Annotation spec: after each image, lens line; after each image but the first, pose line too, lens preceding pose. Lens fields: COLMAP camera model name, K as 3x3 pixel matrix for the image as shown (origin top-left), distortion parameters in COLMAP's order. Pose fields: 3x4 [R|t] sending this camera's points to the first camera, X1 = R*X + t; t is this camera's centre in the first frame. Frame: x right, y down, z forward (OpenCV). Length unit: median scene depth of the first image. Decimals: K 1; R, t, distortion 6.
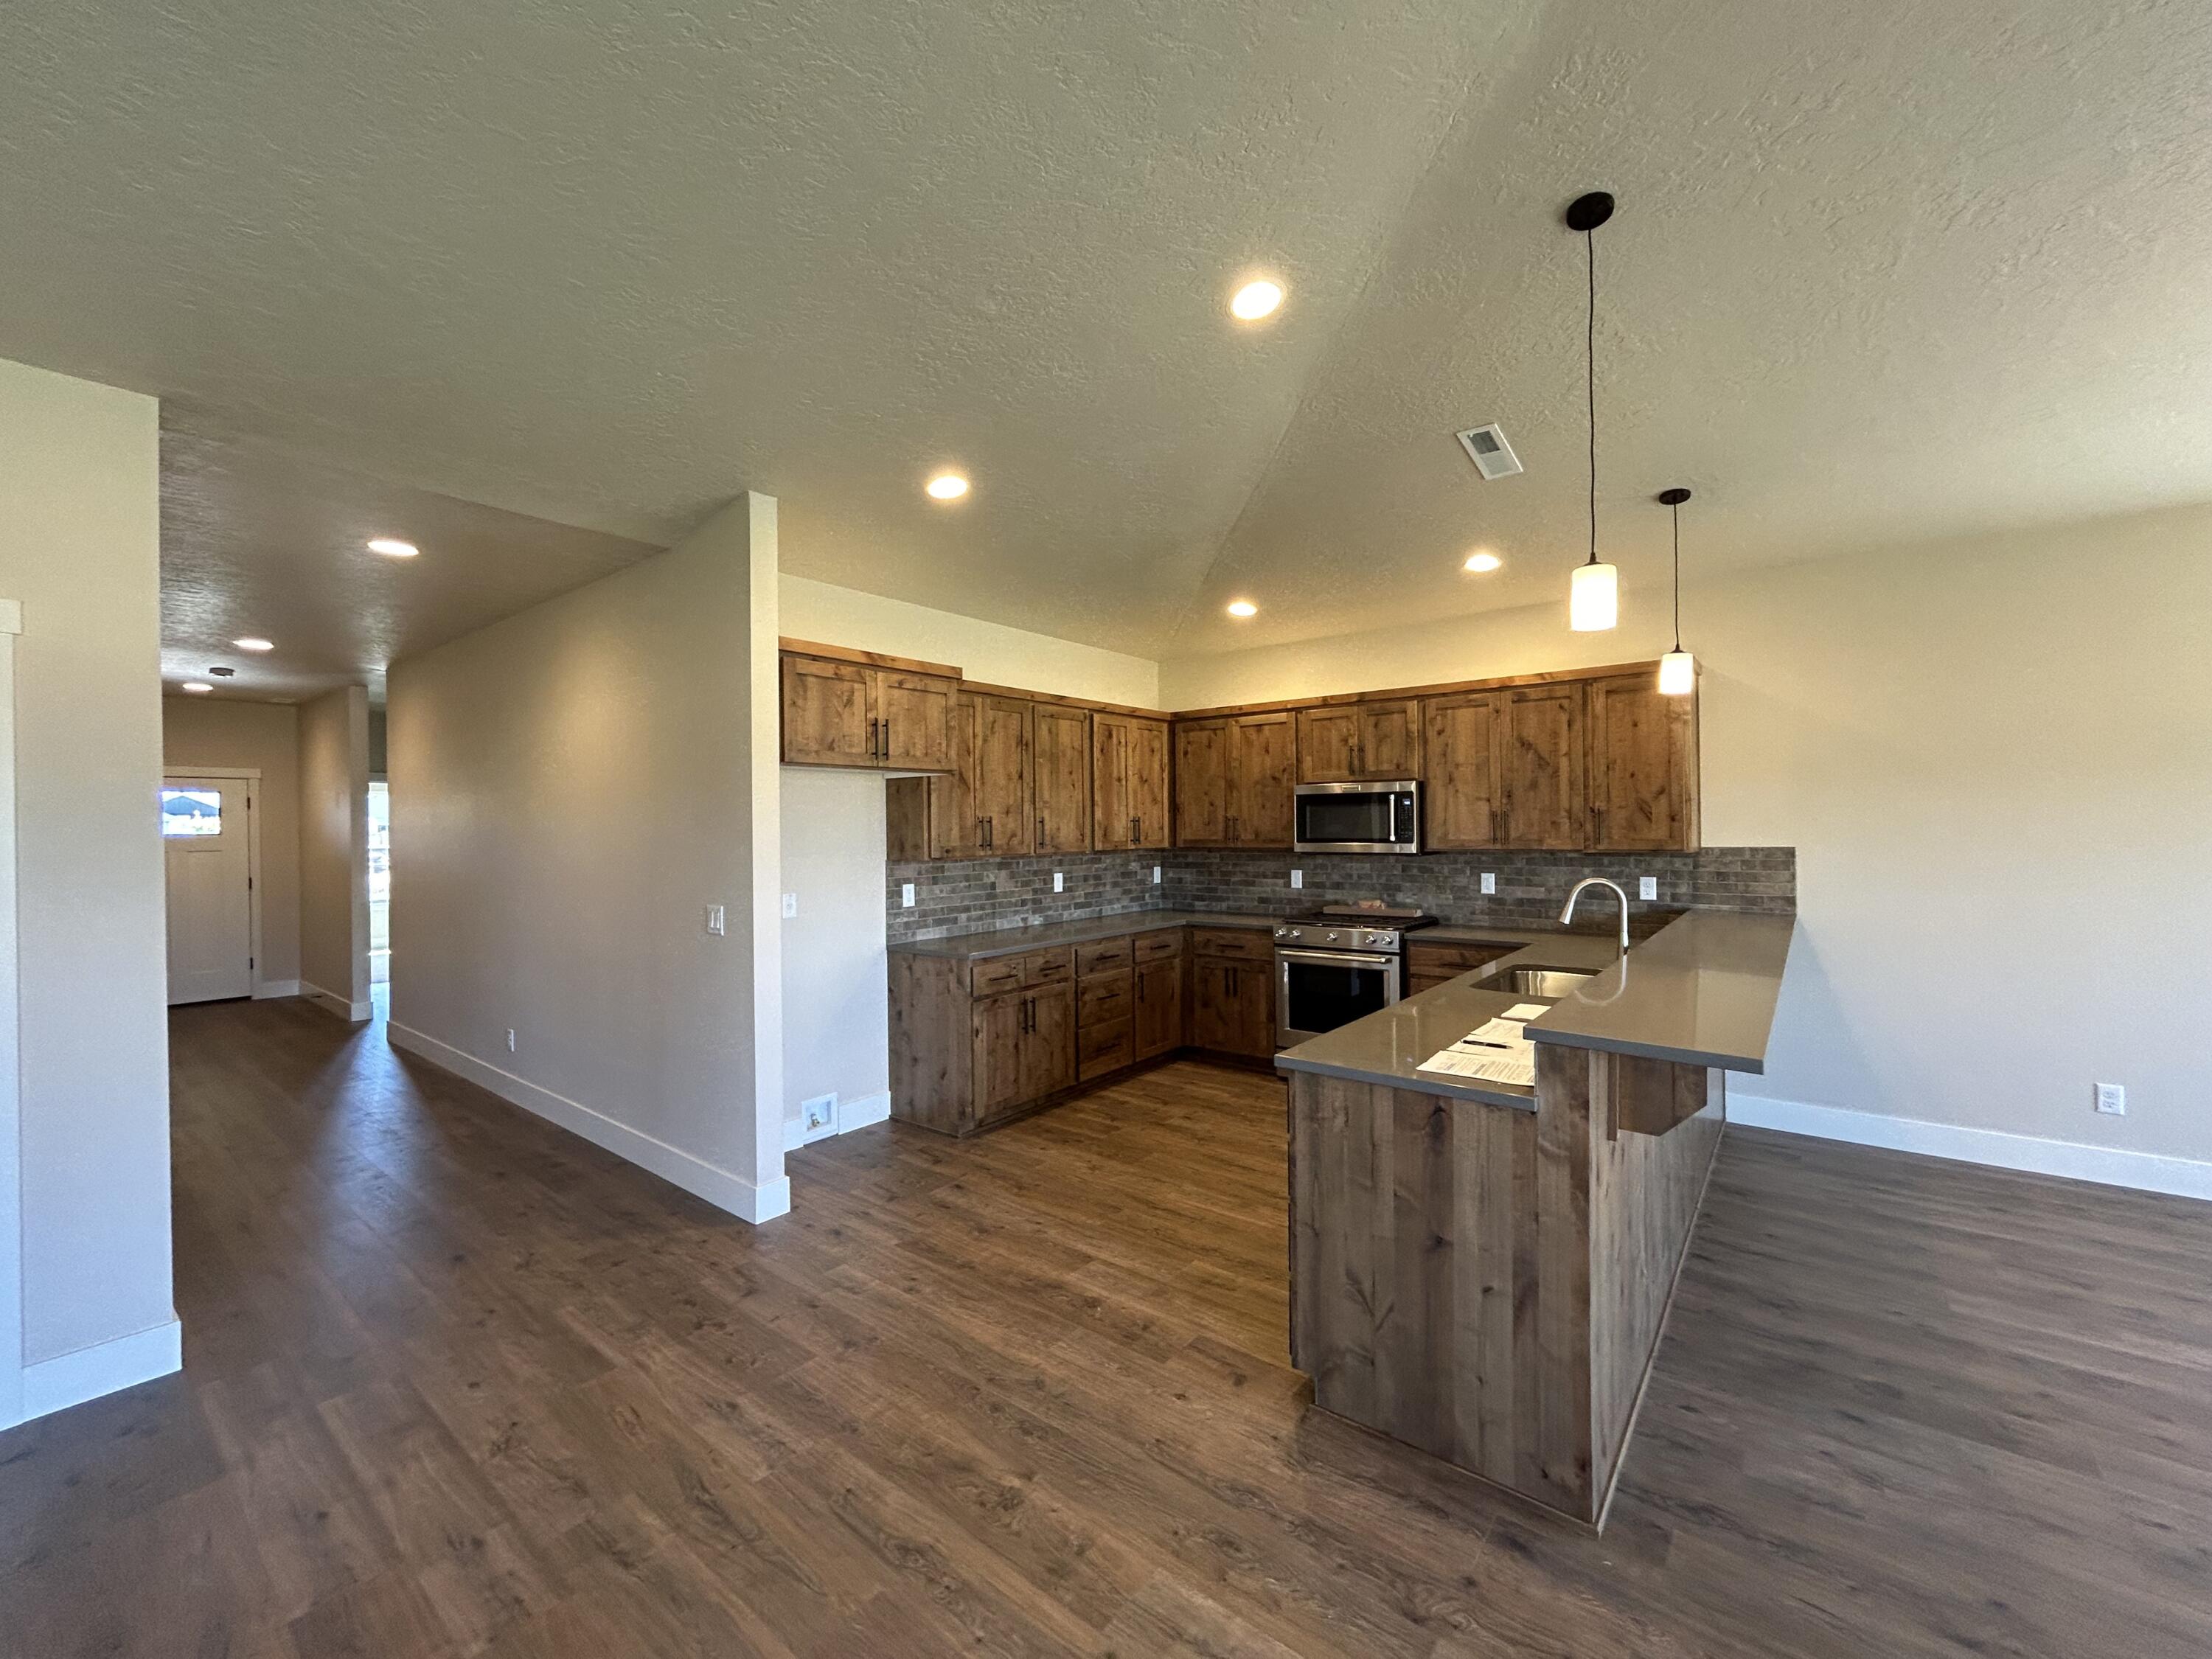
lens RADIAL K [[892.6, 0, 1105.5], [0, 892.6, 827.8], [0, 0, 1]] dist [-0.003957, 0.001535]
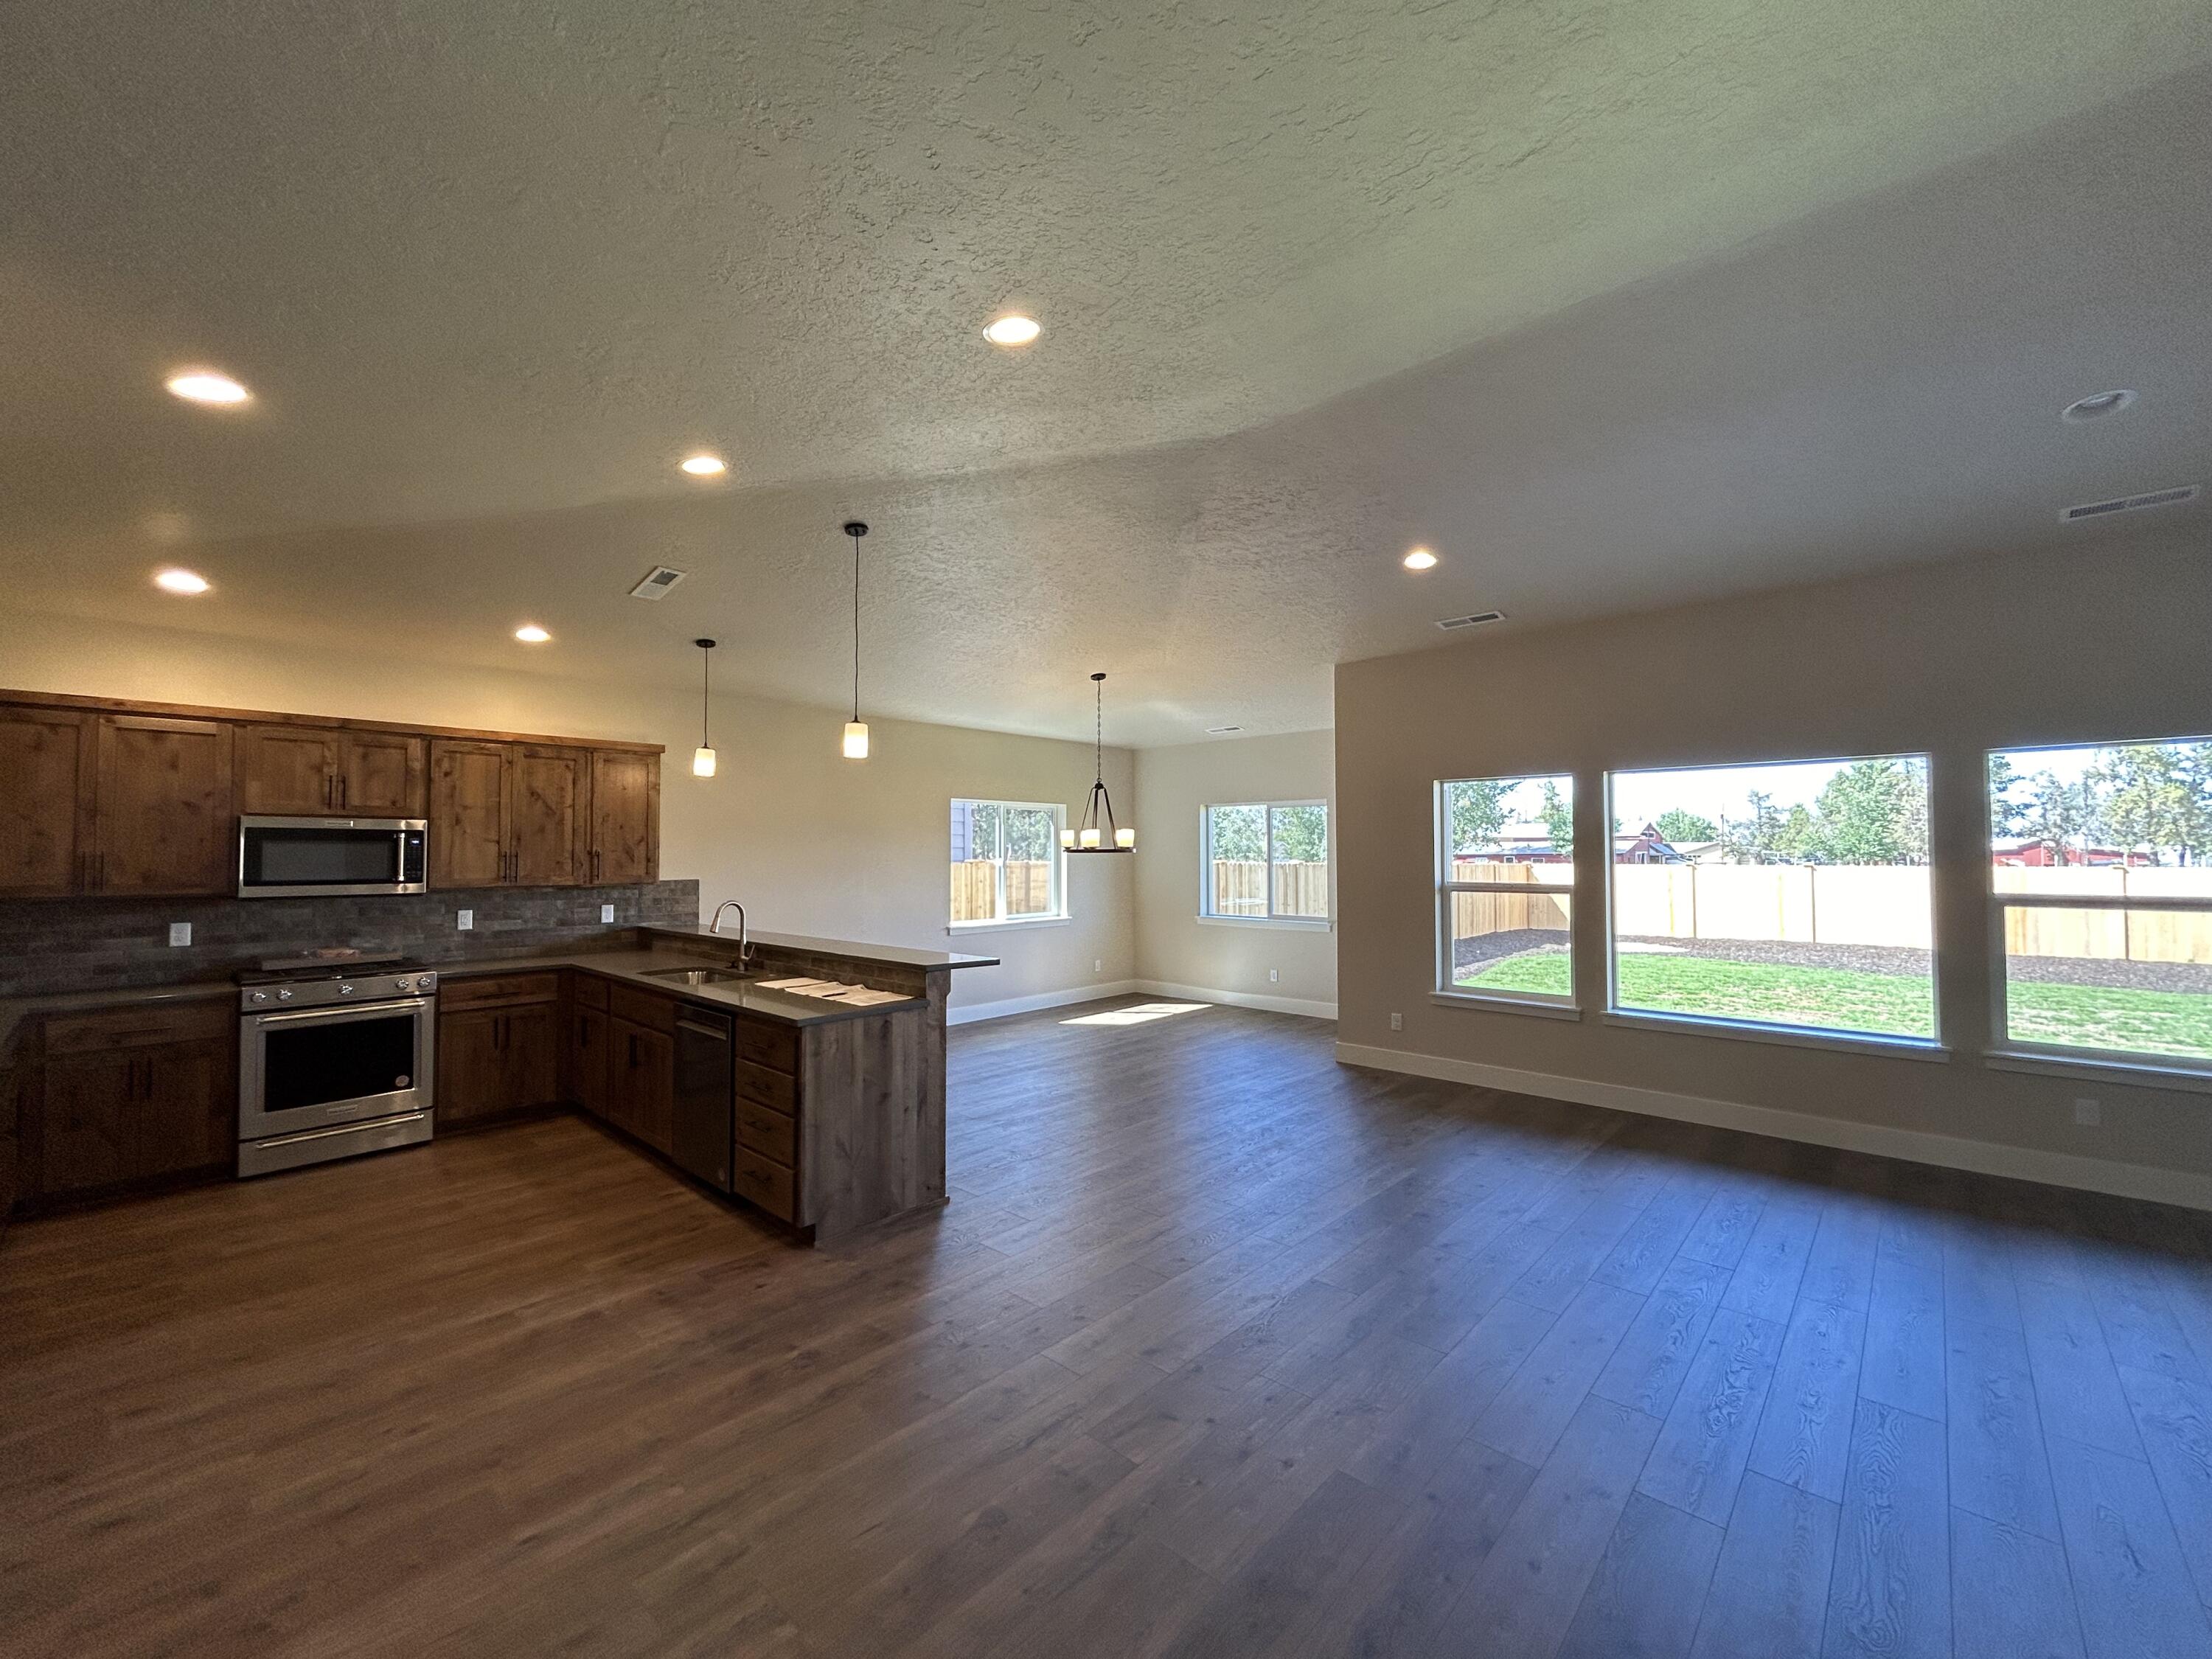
lens RADIAL K [[892.6, 0, 1101.7], [0, 892.6, 827.1], [0, 0, 1]] dist [-0.003957, 0.001535]
pose [[0.073776, 0.040929, 0.996435, -0.626449], [0.002580, 0.999146, -0.041232, -0.002189], [-0.997272, 0.005613, 0.073607, 0.187042]]
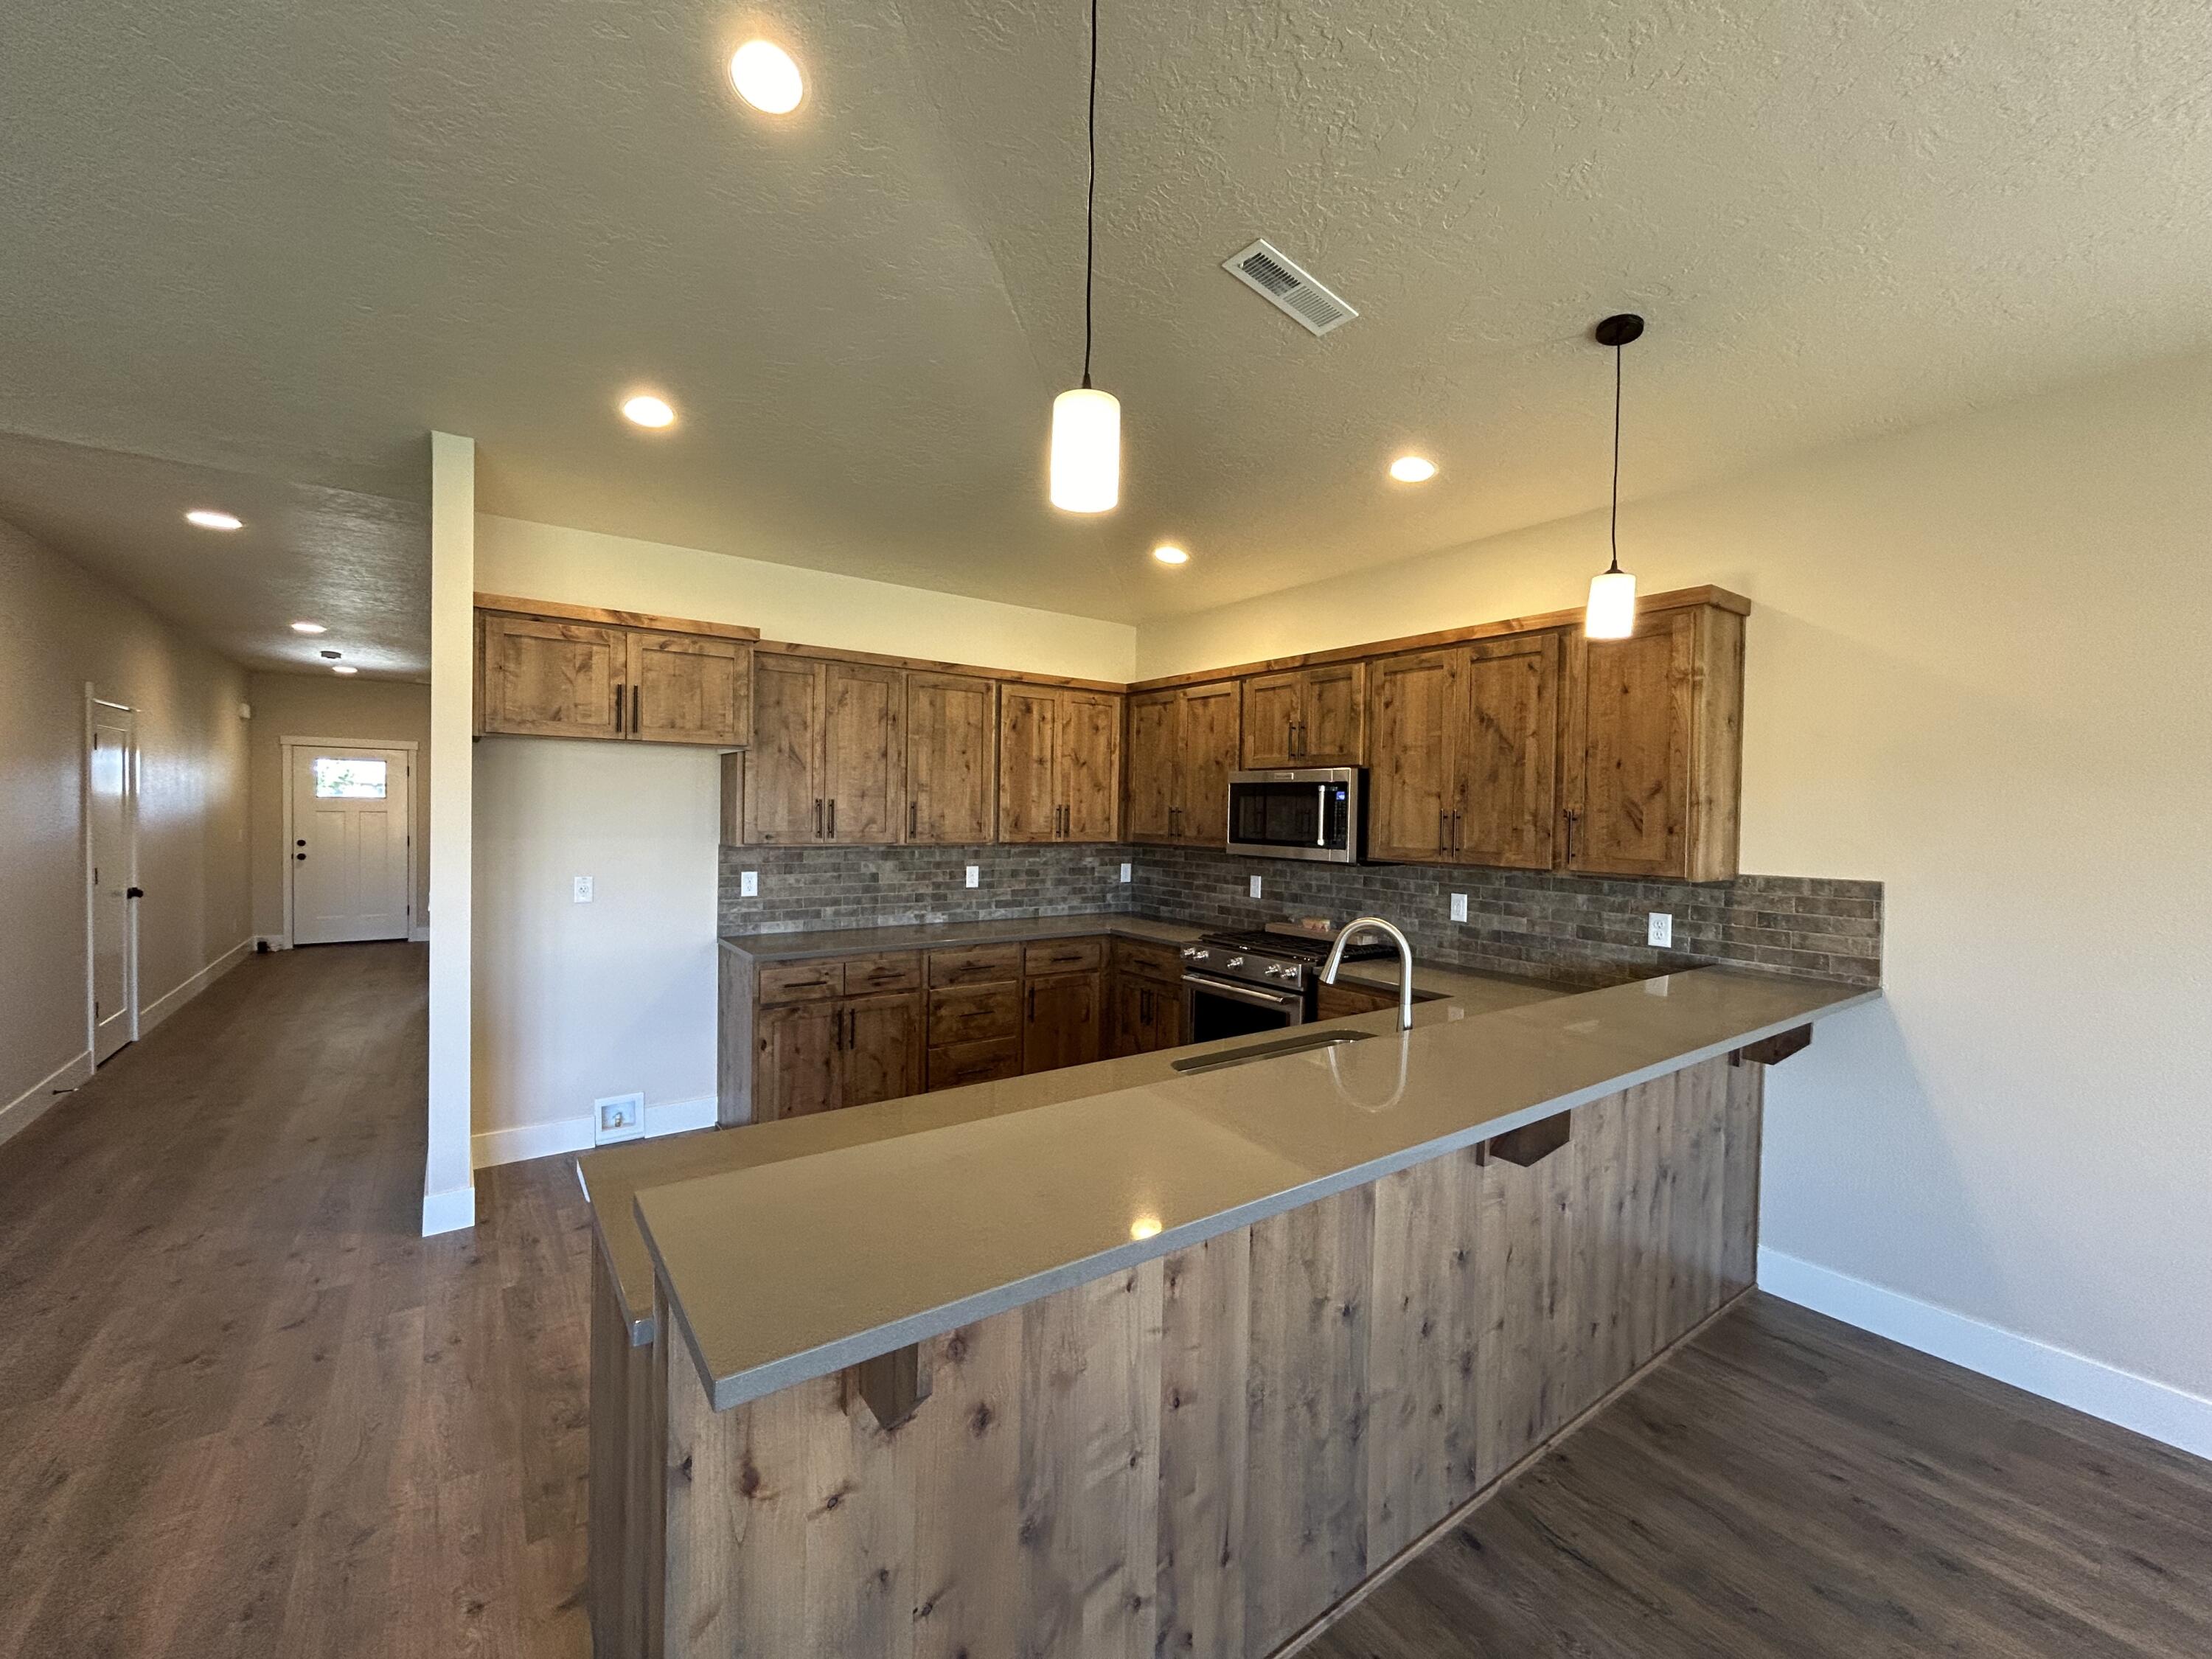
lens RADIAL K [[892.6, 0, 1104.8], [0, 892.6, 826.2], [0, 0, 1]] dist [-0.003957, 0.001535]
pose [[0.964186, 0.034929, -0.262915, 0.369834], [-0.030907, 0.999334, 0.019418, -0.011946], [0.263418, -0.010597, 0.964624, 0.222244]]
